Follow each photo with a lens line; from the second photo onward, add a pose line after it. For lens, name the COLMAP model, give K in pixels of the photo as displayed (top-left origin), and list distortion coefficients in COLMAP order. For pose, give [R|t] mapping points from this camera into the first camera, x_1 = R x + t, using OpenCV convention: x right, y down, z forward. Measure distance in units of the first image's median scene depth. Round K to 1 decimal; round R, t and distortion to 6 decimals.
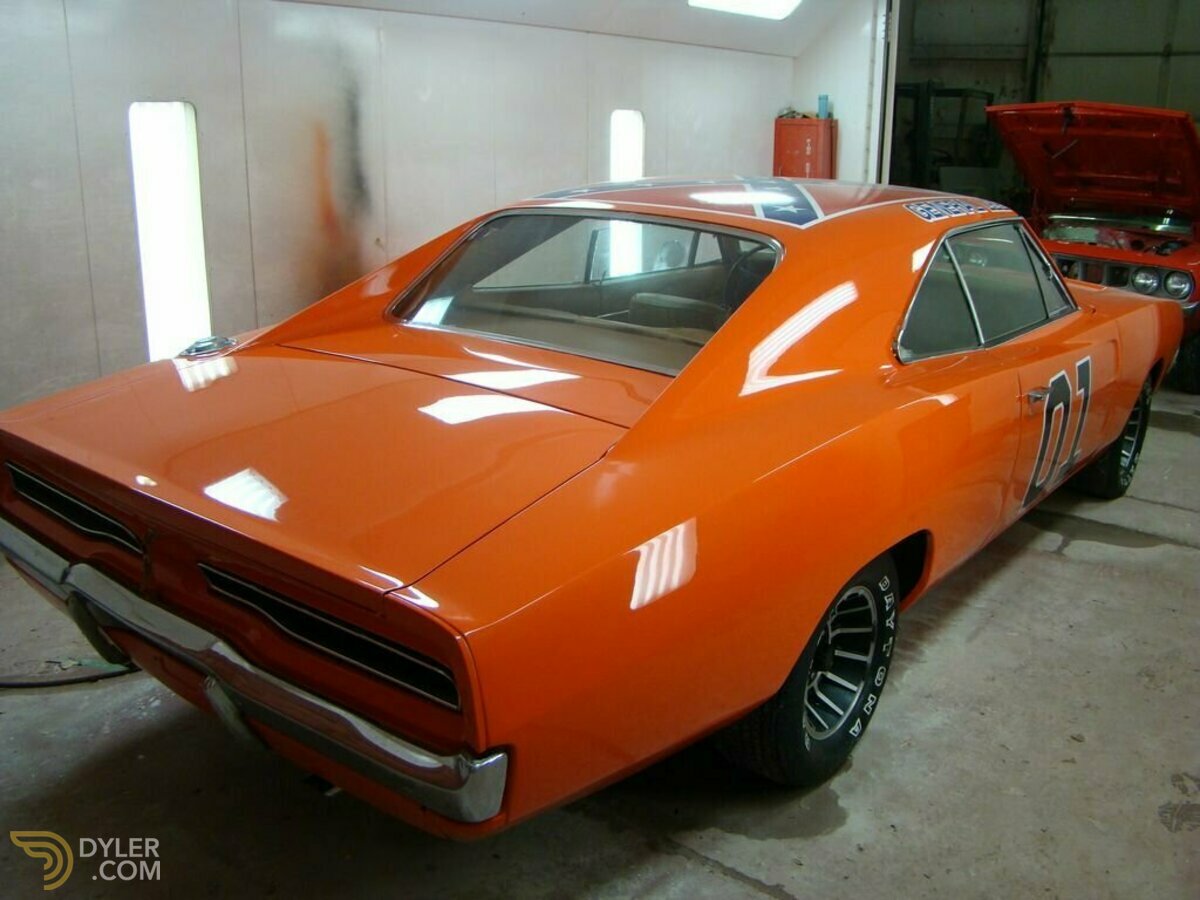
lens RADIAL K [[1096.5, 0, 600.0], [0, 1096.5, 450.0], [0, 0, 1]] dist [-0.172382, 0.099232]
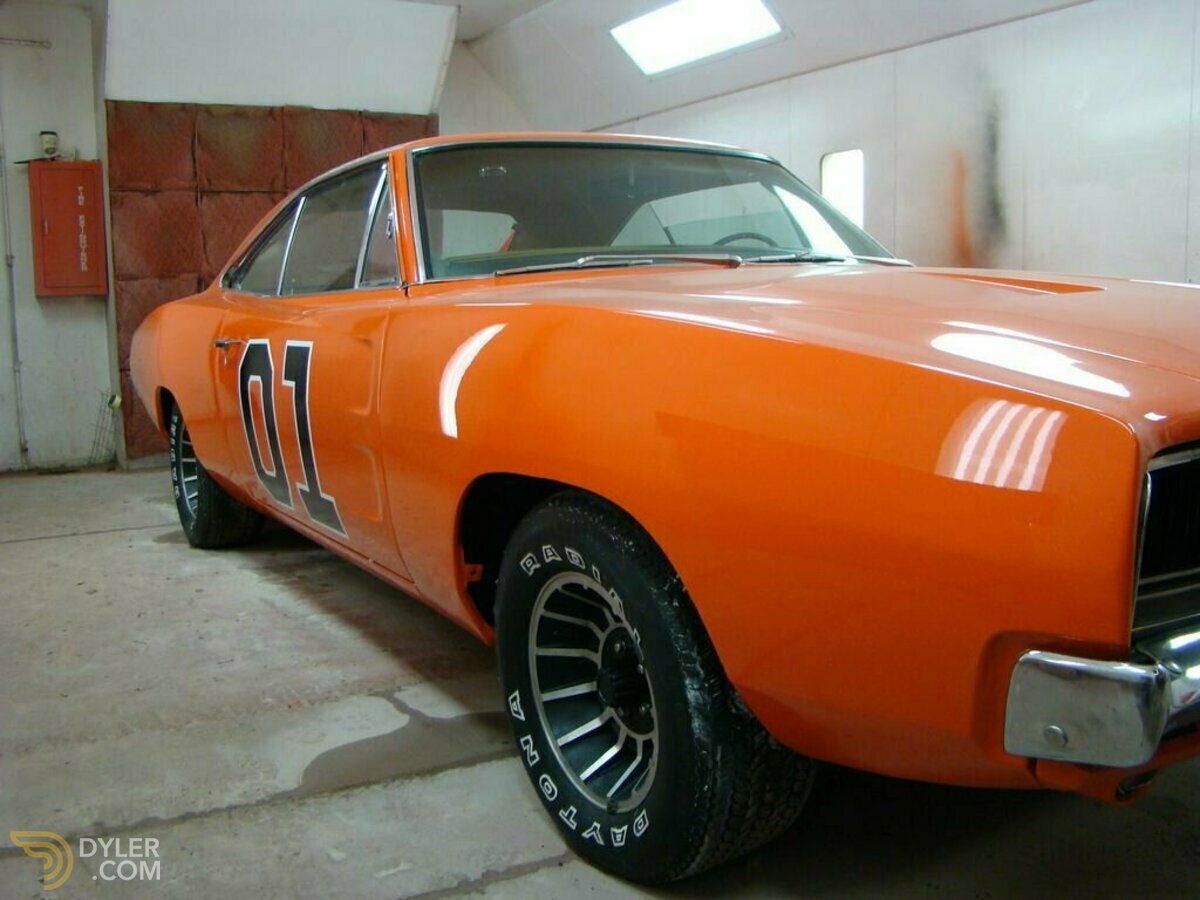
lens RADIAL K [[1096.5, 0, 600.0], [0, 1096.5, 450.0], [0, 0, 1]] dist [-0.172382, 0.099232]
pose [[-0.323873, 0.108672, -0.939839, 0.910718], [-0.247235, 0.949142, 0.194946, -0.174864], [0.913226, 0.295499, -0.280534, 1.193849]]
